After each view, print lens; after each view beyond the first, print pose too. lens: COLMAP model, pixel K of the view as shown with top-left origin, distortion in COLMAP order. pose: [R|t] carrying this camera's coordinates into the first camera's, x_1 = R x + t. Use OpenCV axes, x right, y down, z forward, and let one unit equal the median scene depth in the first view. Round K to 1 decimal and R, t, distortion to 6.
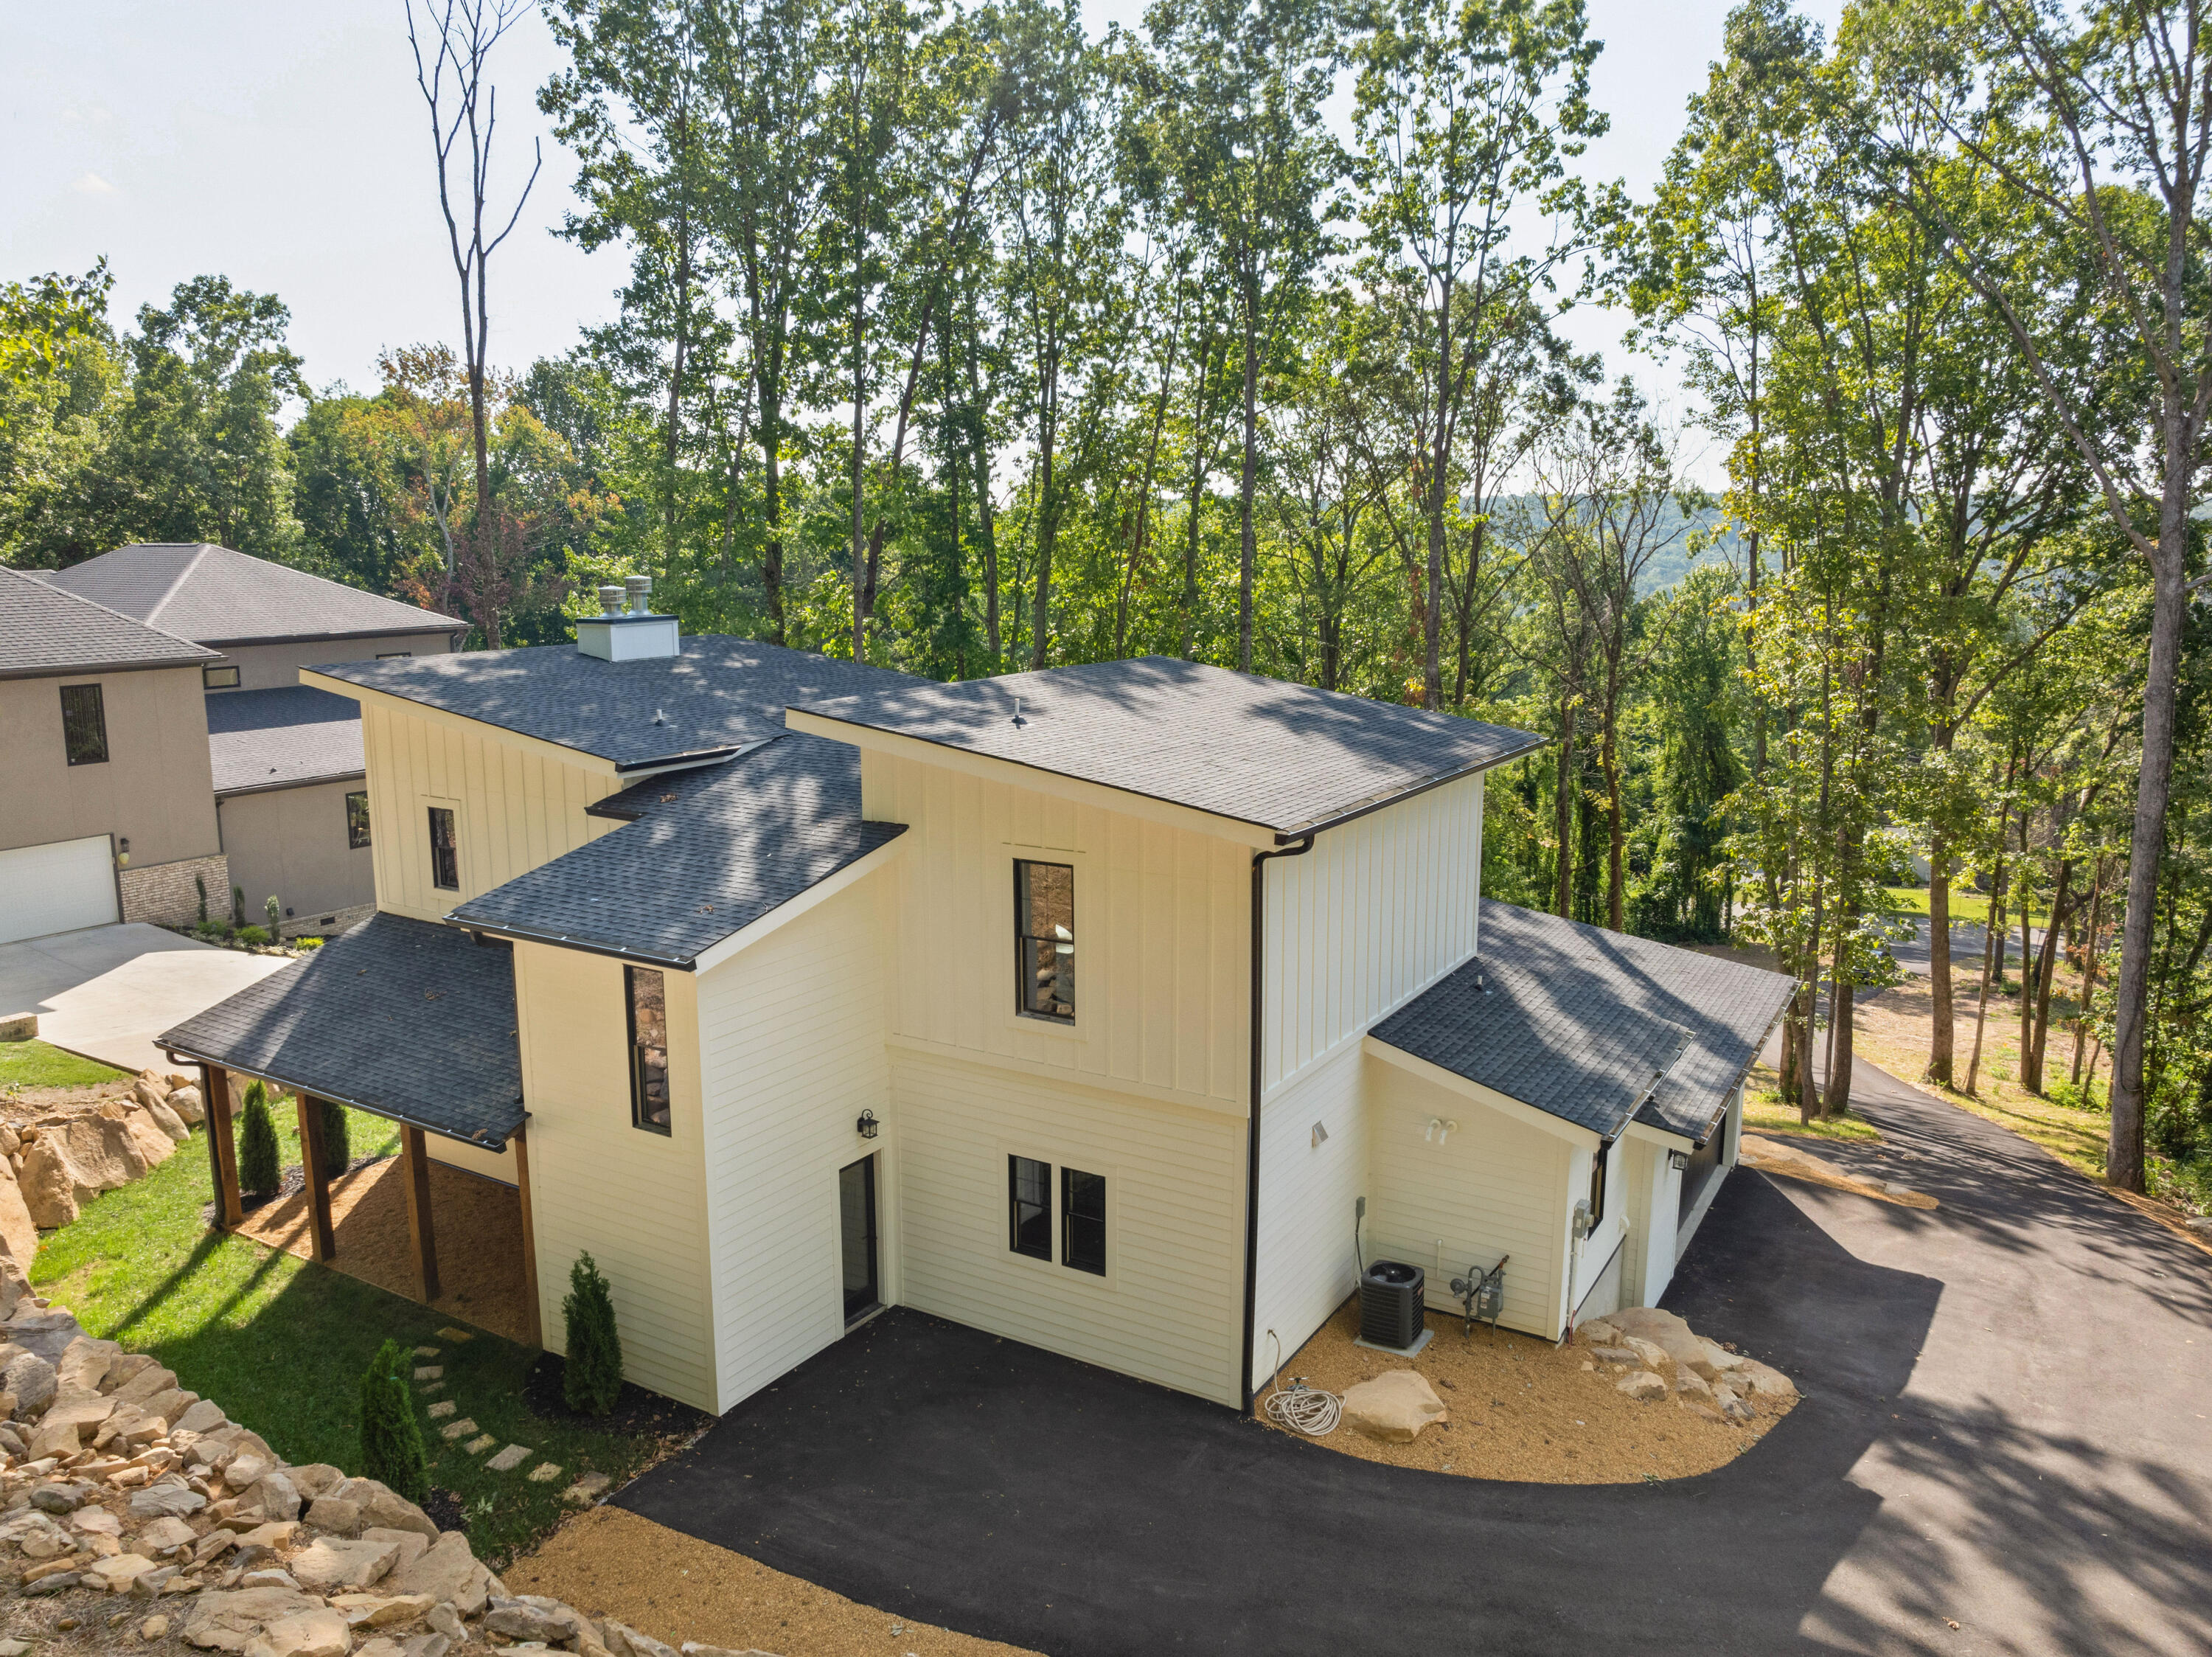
lens RADIAL K [[1594.1, 0, 1099.3], [0, 1594.1, 836.6], [0, 0, 1]] dist [-0.048468, 0.024888]
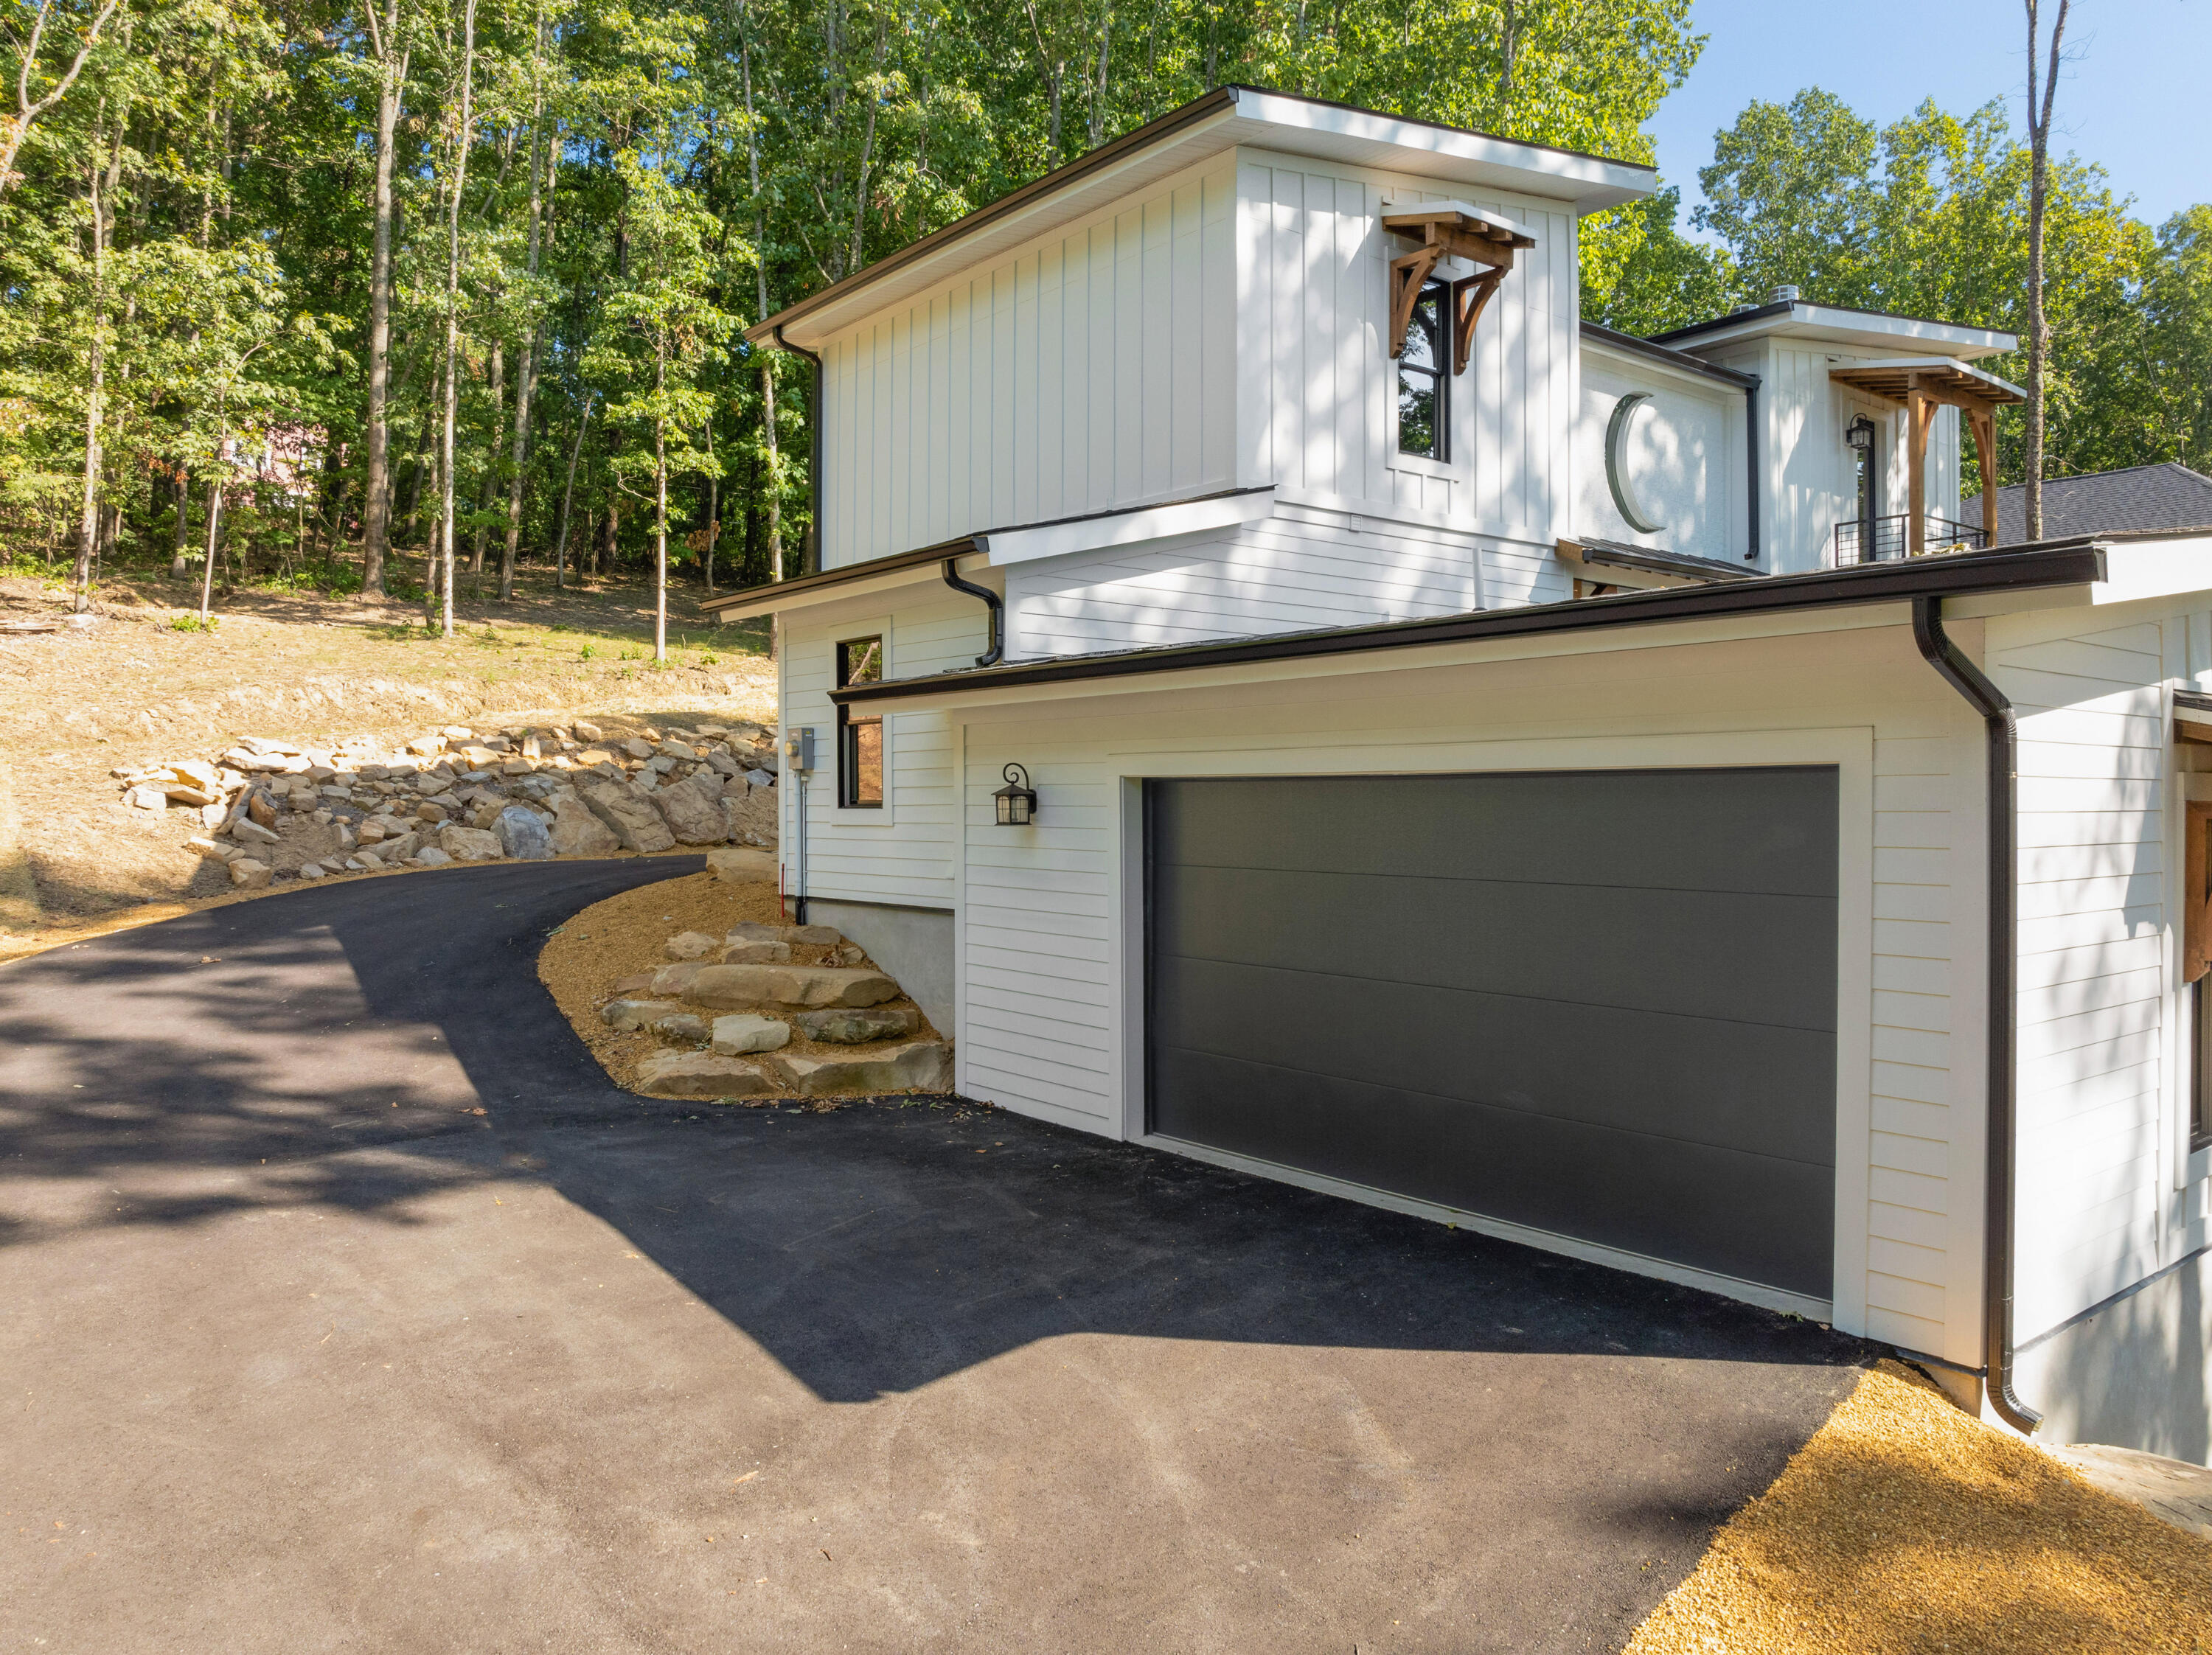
lens RADIAL K [[1593.8, 0, 1099.3], [0, 1593.8, 835.6], [0, 0, 1]] dist [-0.048468, 0.024888]
pose [[-0.336227, 0.032809, -0.941209, 0.778627], [-0.158381, 0.983190, 0.090850, 0.164620], [0.928368, 0.179616, -0.325378, 1.124976]]
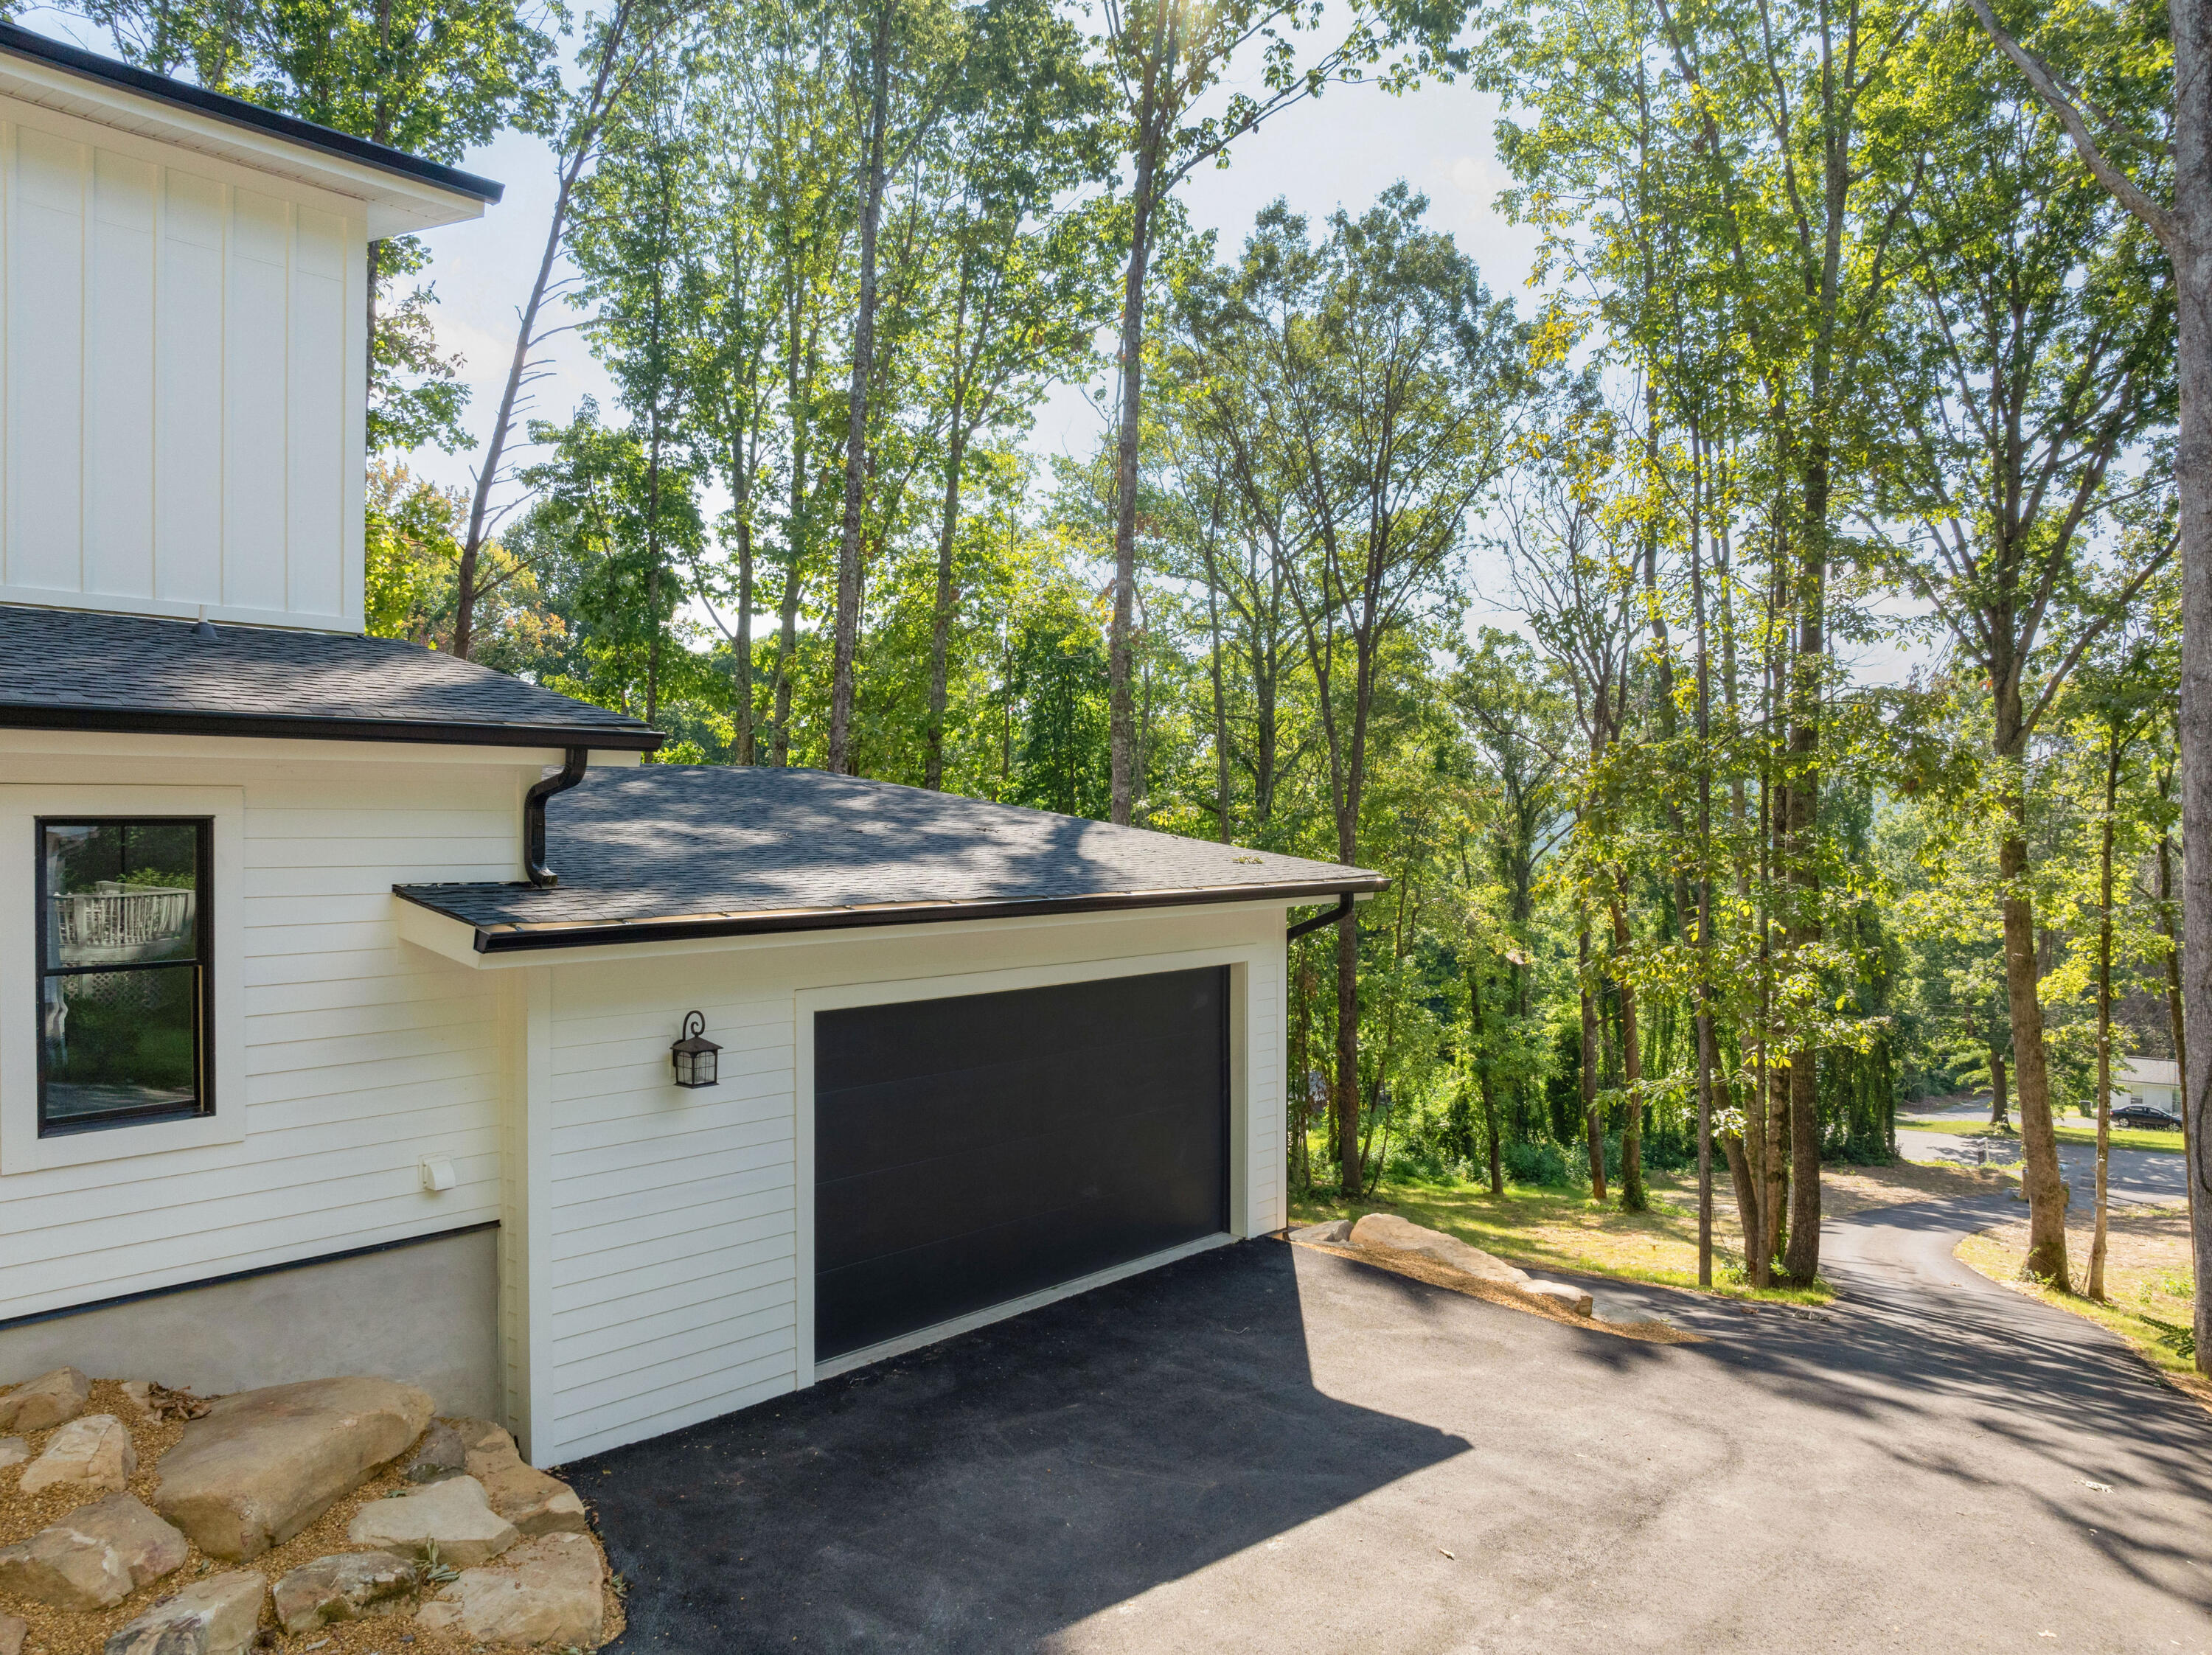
lens RADIAL K [[1593.8, 0, 1099.3], [0, 1593.8, 835.6], [0, 0, 1]] dist [-0.048468, 0.024888]
pose [[0.988781, 0.009976, -0.149039, 0.514218], [-0.035039, 0.985418, -0.166502, 0.207045], [0.145205, 0.169857, 0.974712, 0.590417]]
